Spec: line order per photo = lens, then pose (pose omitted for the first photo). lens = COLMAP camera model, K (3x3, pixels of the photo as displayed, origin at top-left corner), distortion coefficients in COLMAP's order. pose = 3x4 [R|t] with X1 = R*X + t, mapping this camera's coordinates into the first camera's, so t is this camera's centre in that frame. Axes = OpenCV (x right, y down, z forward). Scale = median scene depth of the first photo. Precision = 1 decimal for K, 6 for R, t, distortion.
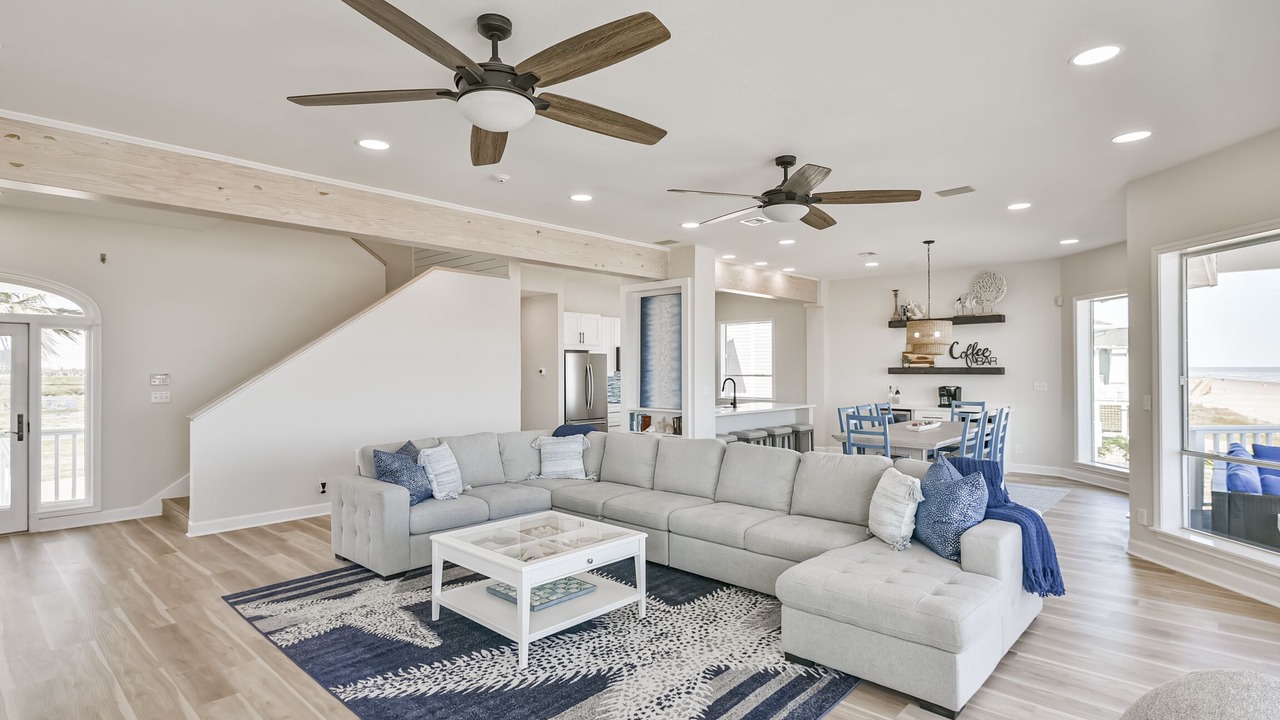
lens RADIAL K [[630.9, 0, 641.8], [0, 630.9, 372.7], [0, 0, 1]] dist [0.018369, -0.002186]
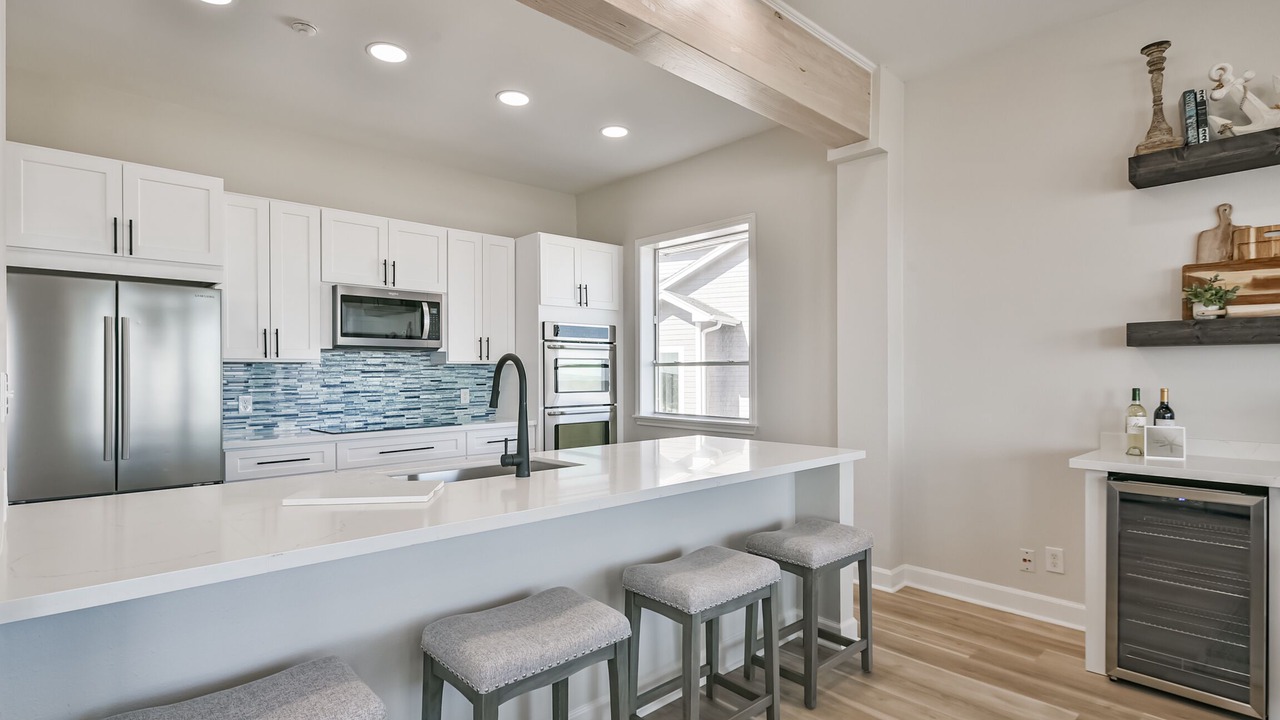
lens RADIAL K [[630.9, 0, 640.6], [0, 630.9, 370.4], [0, 0, 1]] dist [0.018369, -0.002186]
pose [[0.997192, -0.003062, -0.074821, 0.211858], [0.002577, 0.999975, -0.006589, 0.015606], [0.074840, 0.006378, 0.997175, 0.763689]]
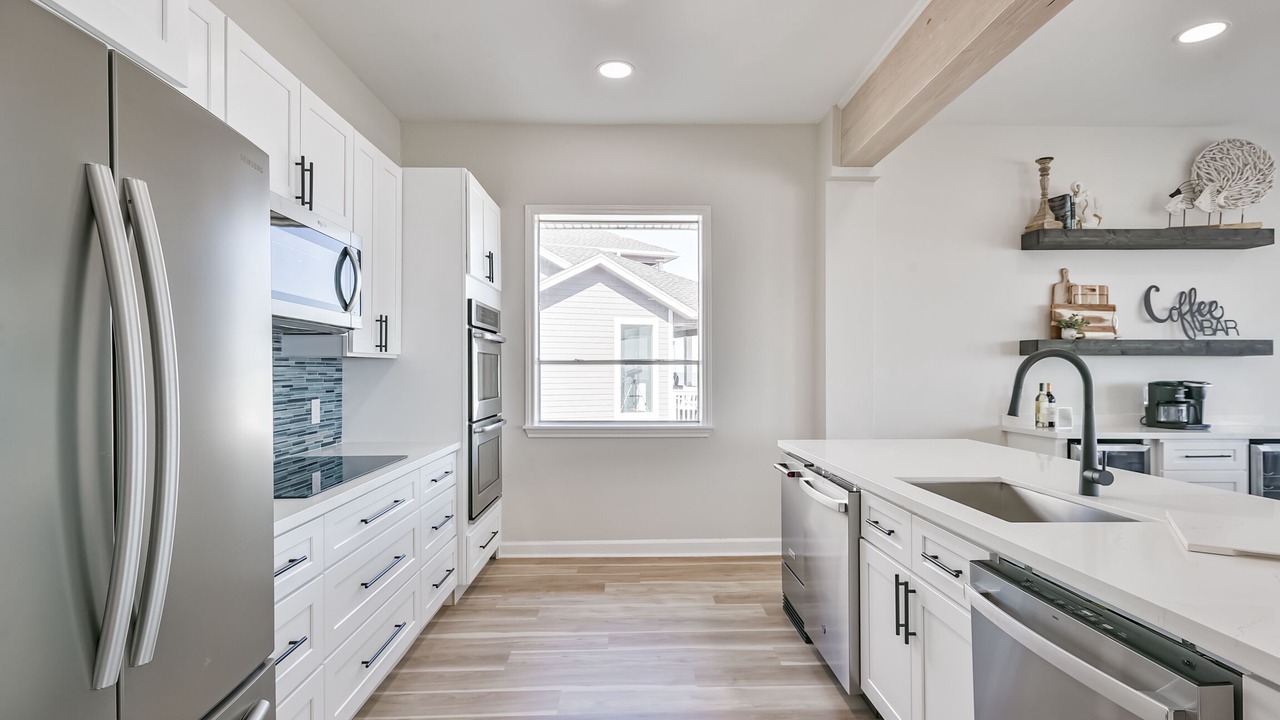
lens RADIAL K [[630.9, 0, 636.7], [0, 630.9, 366.1], [0, 0, 1]] dist [0.018369, -0.002186]
pose [[0.723086, 0.004413, 0.690744, -0.104006], [0.002829, 0.999952, -0.009351, 0.014016], [-0.690752, 0.008715, 0.723039, 0.958214]]
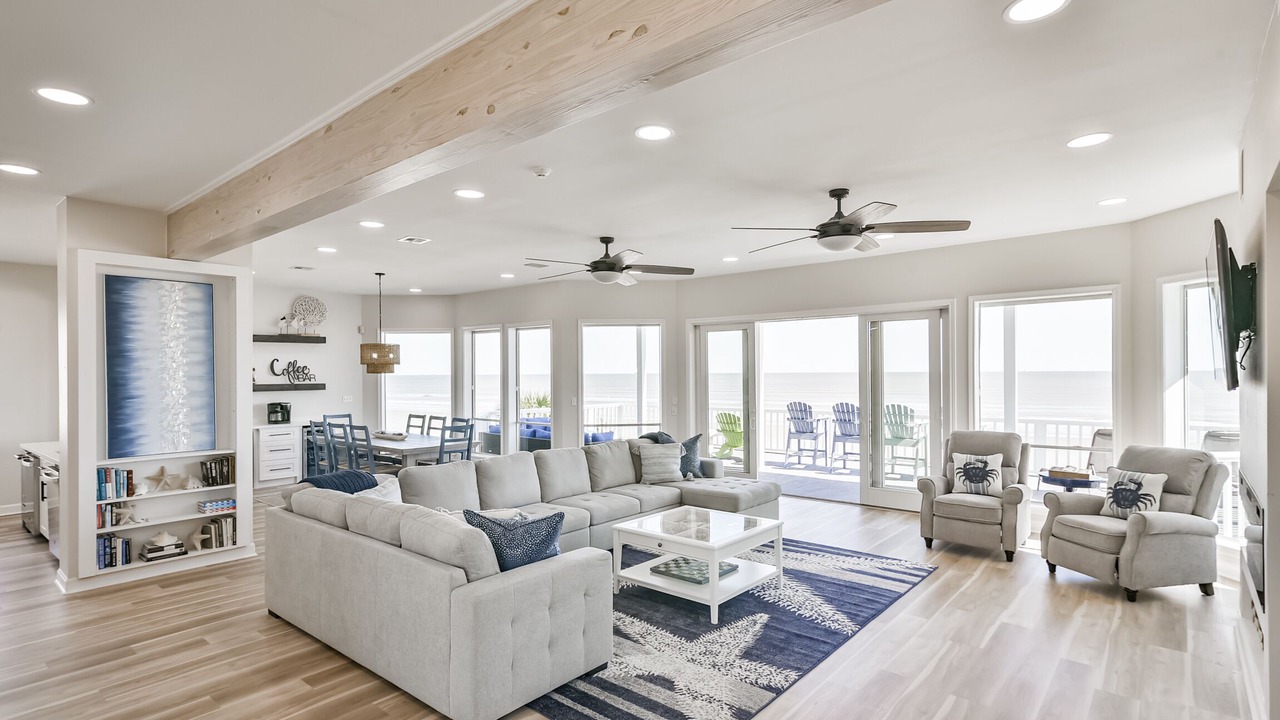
lens RADIAL K [[630.9, 0, 646.7], [0, 630.9, 371.0], [0, 0, 1]] dist [0.018369, -0.002186]
pose [[-0.049484, 0.007503, 0.998747, -0.571175], [0.013721, 0.999883, -0.006832, -0.014722], [-0.998681, 0.013366, -0.049581, 0.473481]]
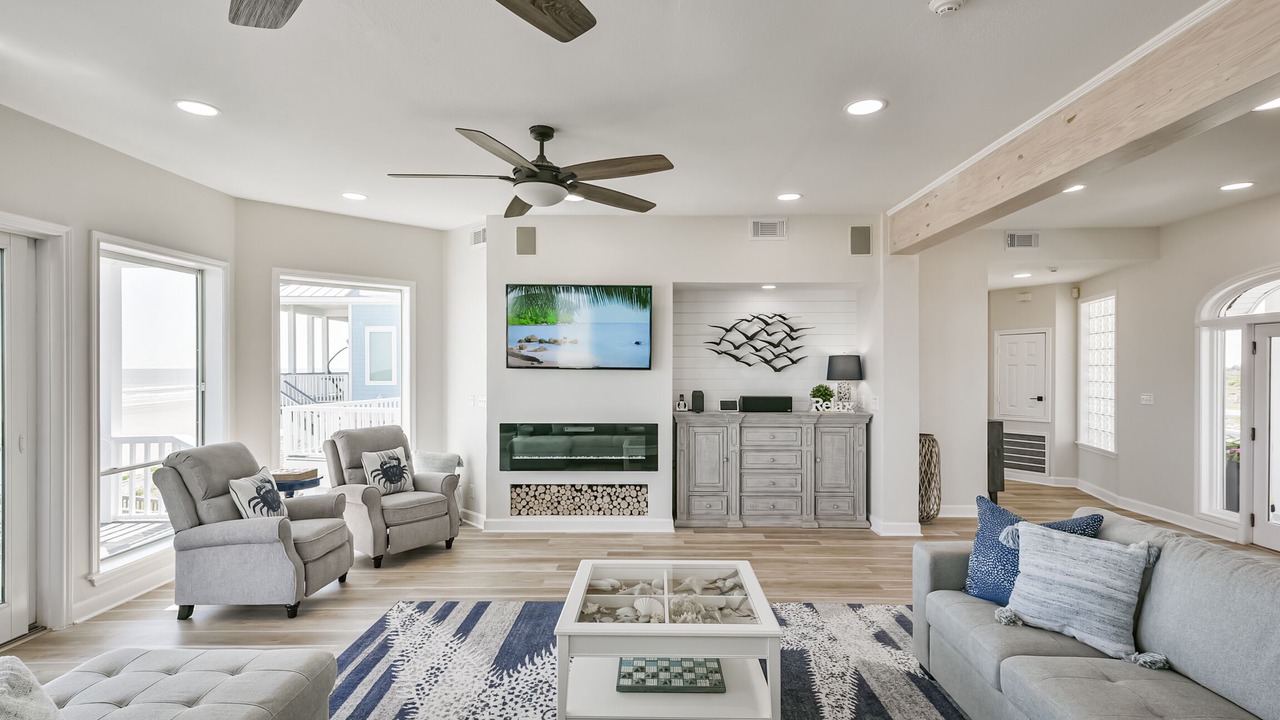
lens RADIAL K [[630.9, 0, 639.9], [0, 630.9, 365.6], [0, 0, 1]] dist [0.018369, -0.002186]
pose [[-0.744285, 0.003454, -0.667854, 0.159456], [-0.000965, 0.999980, 0.006247, -0.012107], [0.667862, 0.005294, -0.744266, 0.639780]]
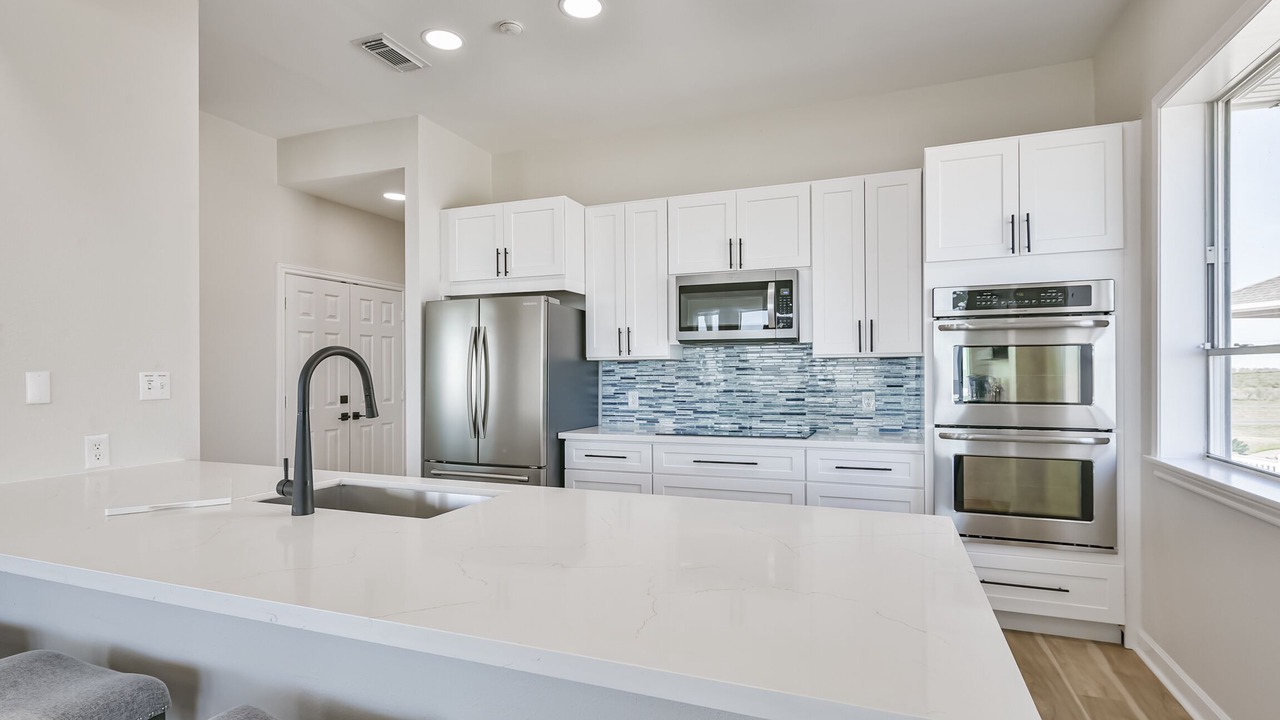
lens RADIAL K [[630.9, 0, 645.2], [0, 630.9, 367.0], [0, 0, 1]] dist [0.018369, -0.002186]
pose [[0.373838, -0.003872, -0.927486, 0.349106], [0.001418, 0.999993, -0.003603, 0.013110], [0.927493, 0.000032, 0.373841, 1.028472]]
